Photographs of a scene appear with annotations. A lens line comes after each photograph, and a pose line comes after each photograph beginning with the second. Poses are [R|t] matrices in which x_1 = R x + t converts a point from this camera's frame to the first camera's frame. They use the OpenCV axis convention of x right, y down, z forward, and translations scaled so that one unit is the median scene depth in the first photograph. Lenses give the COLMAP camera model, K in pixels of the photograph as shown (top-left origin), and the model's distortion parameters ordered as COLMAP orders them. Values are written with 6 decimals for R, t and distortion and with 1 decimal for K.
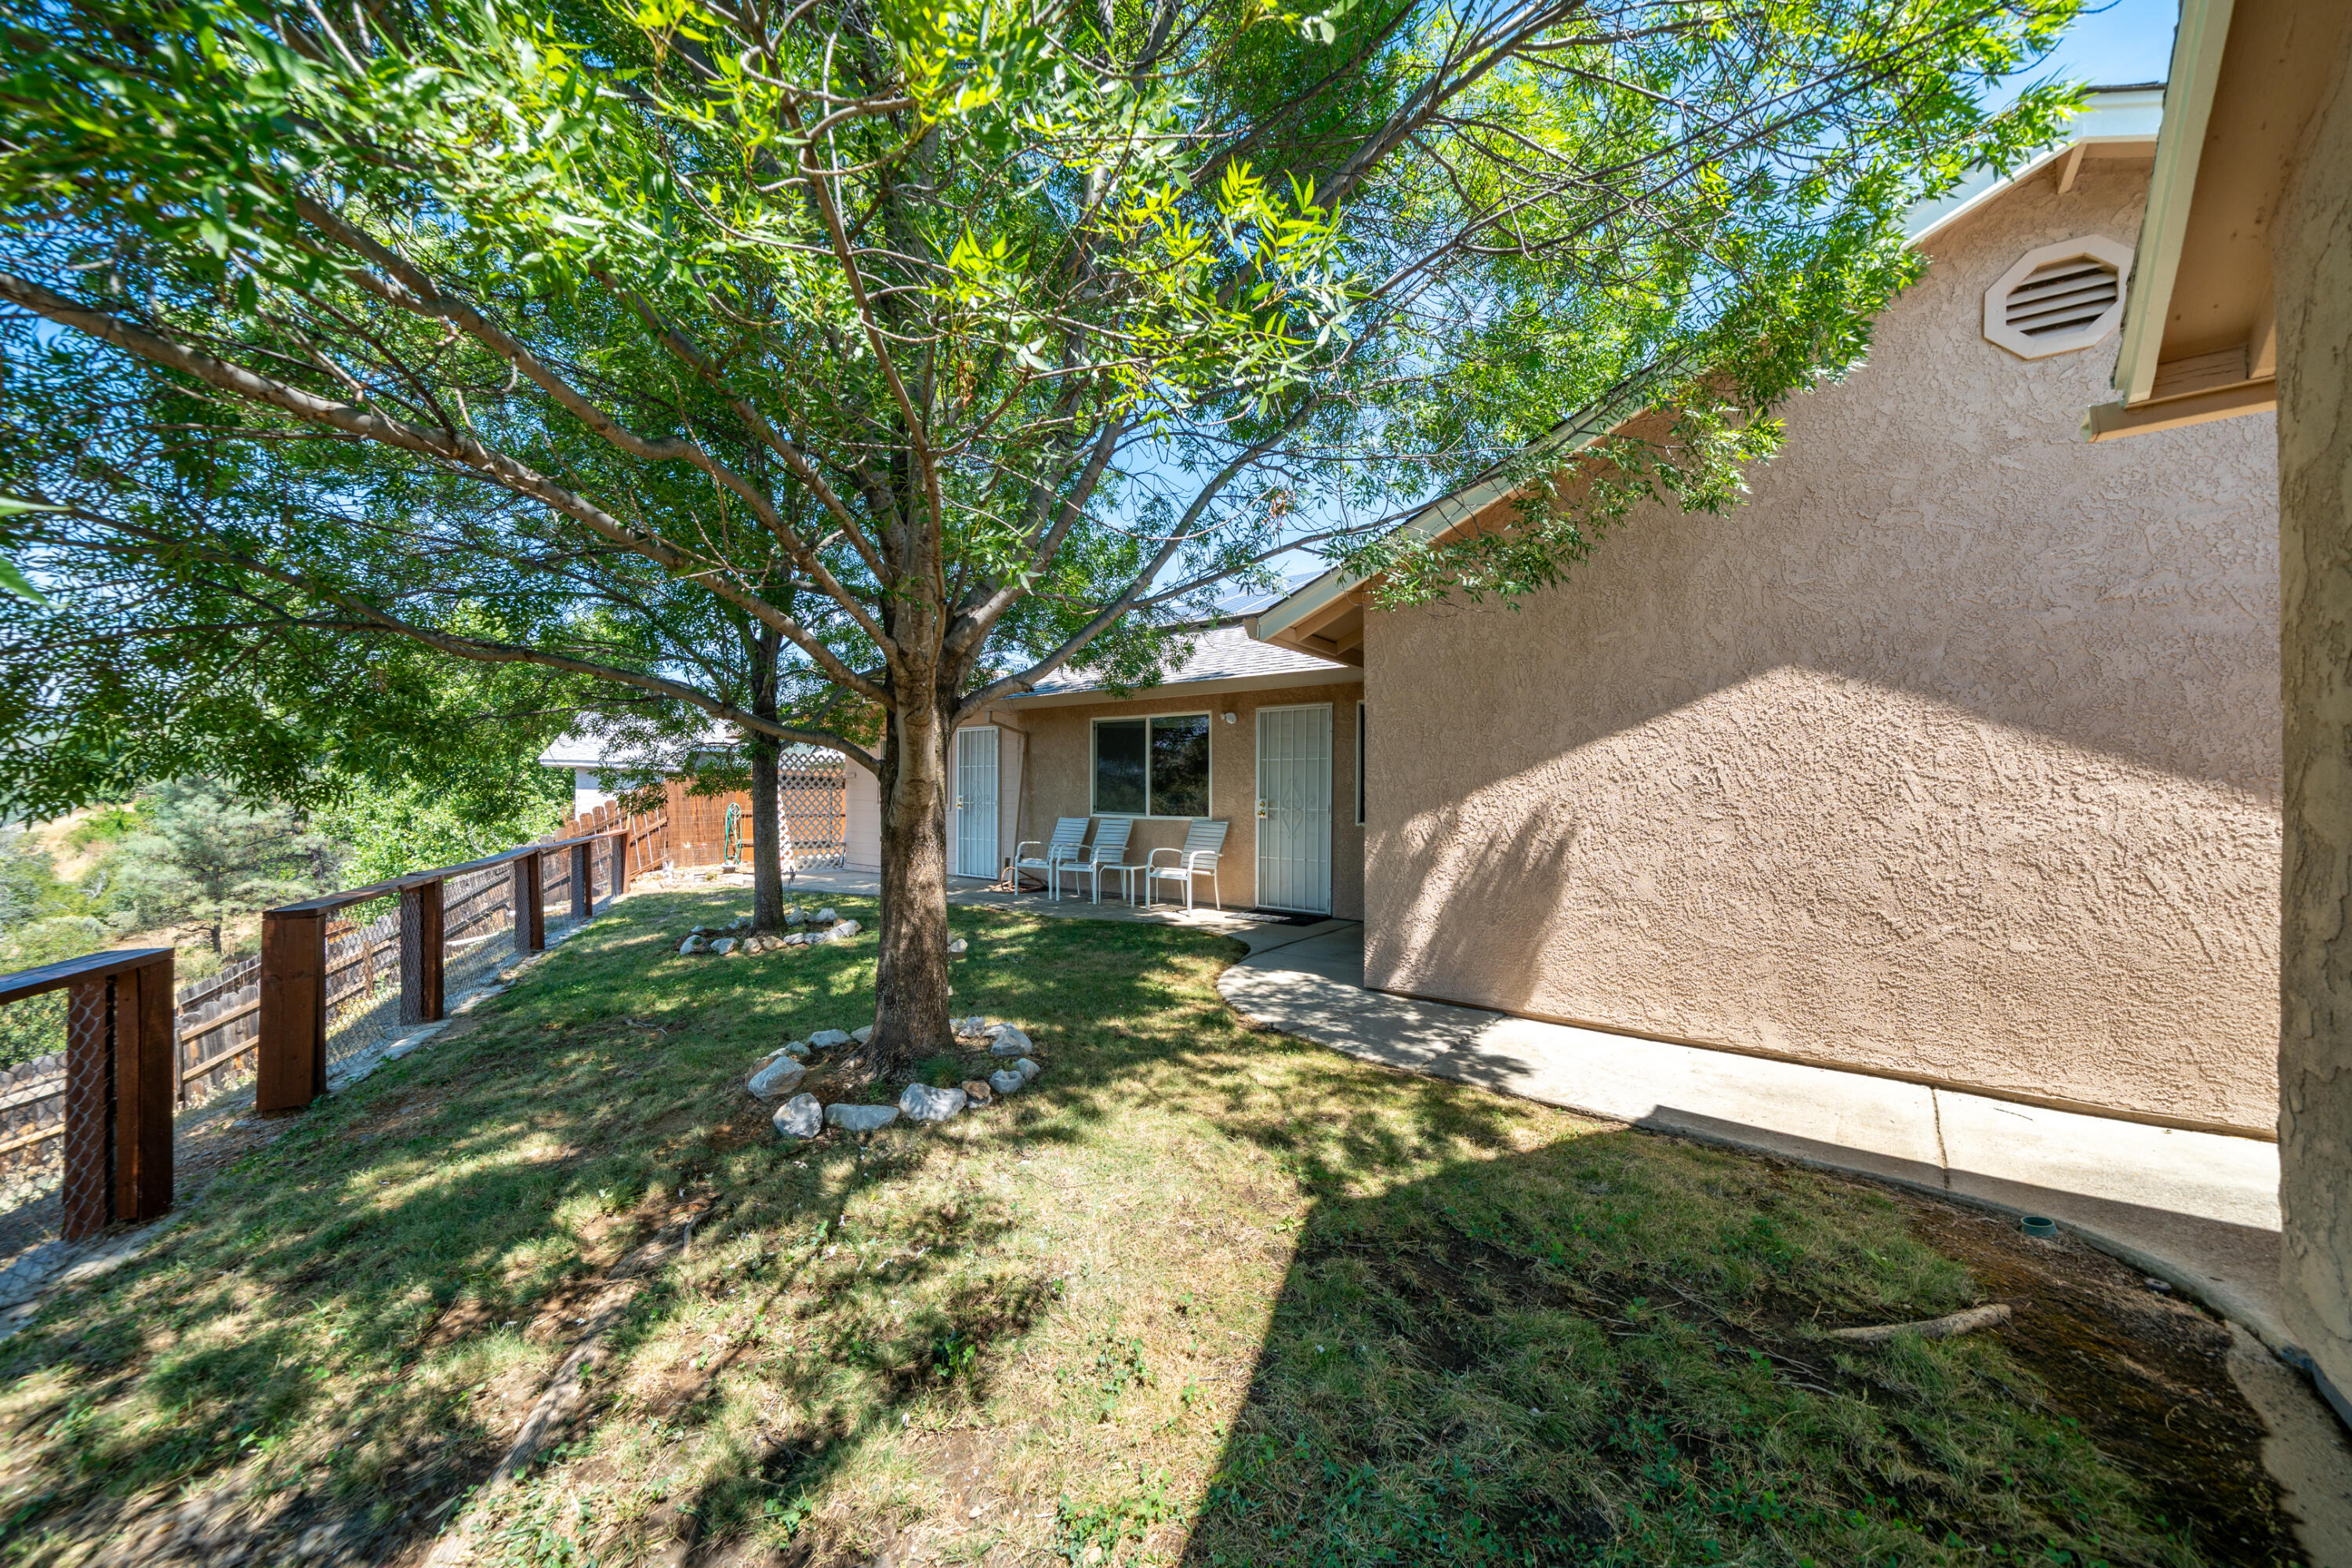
lens RADIAL K [[854.6, 0, 1150.3], [0, 854.6, 773.5], [0, 0, 1]] dist [-0.006599, 0.000141]
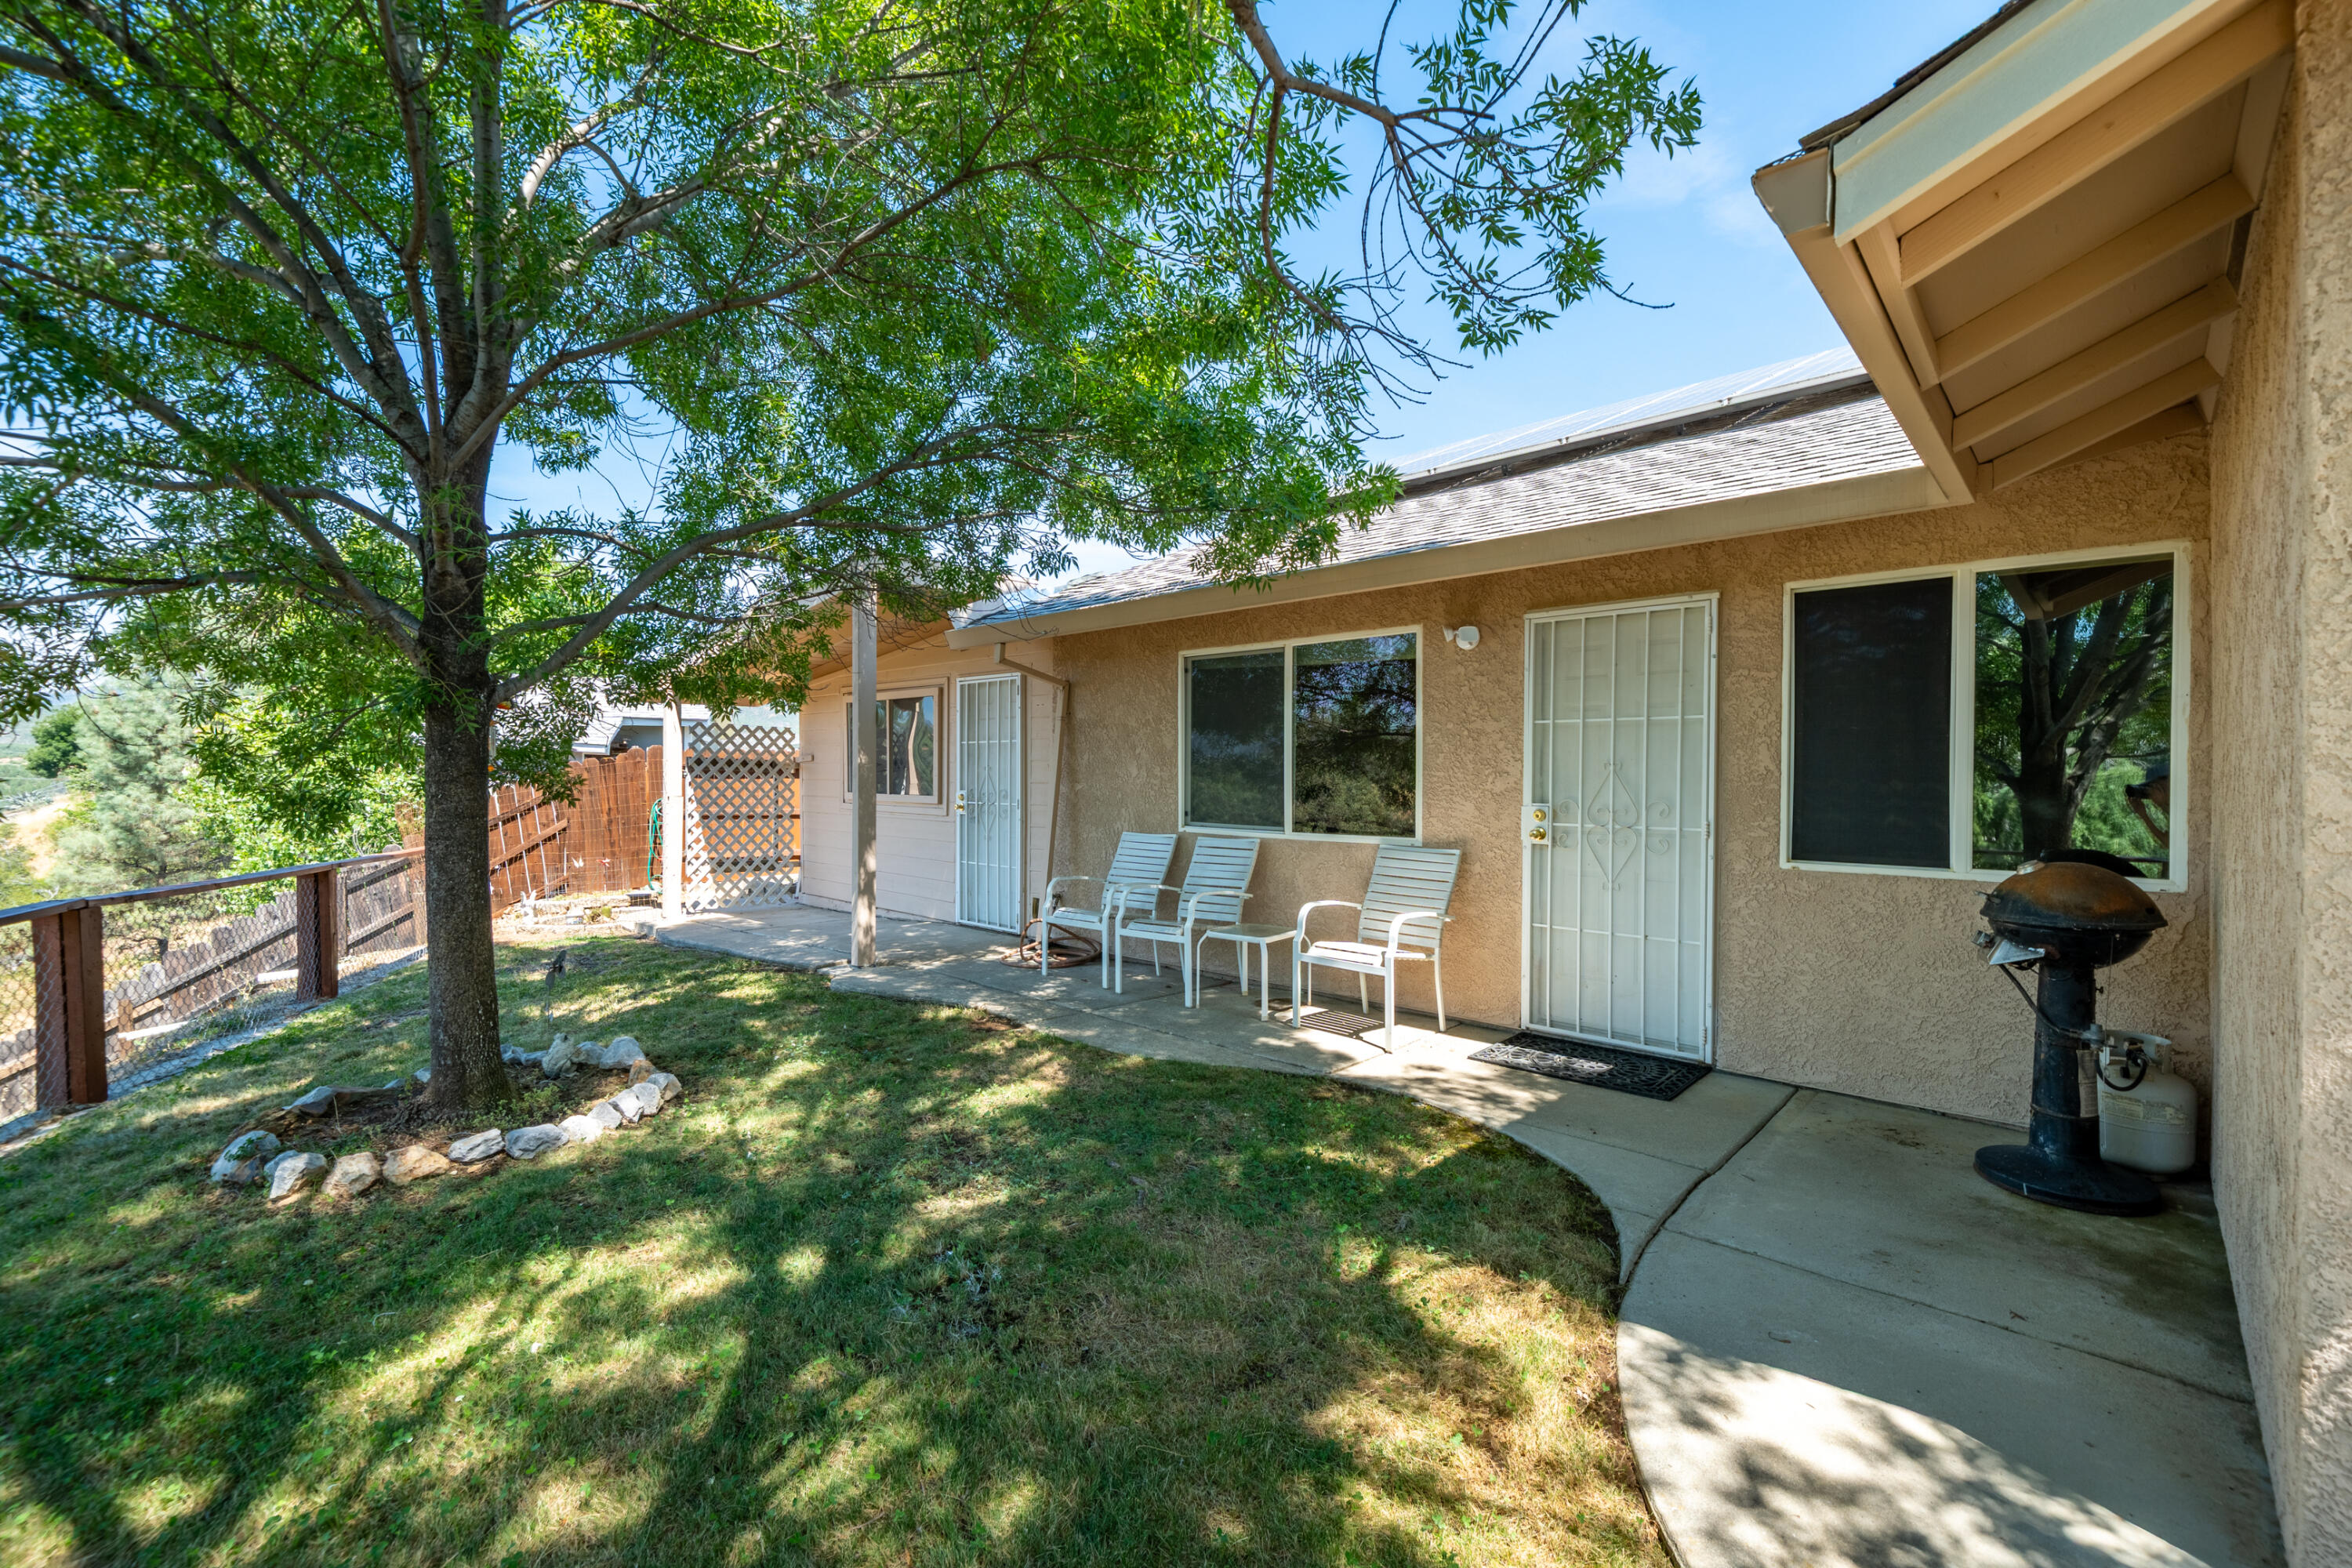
lens RADIAL K [[983.8, 0, 1176.0], [0, 983.8, 784.0], [0, 0, 1]] dist [0.001429, 0.000206]
pose [[0.996938, 0.003536, -0.078120, -0.053428], [-0.001672, 0.999713, 0.023913, 0.011099], [0.078183, -0.023709, 0.996657, 0.855521]]
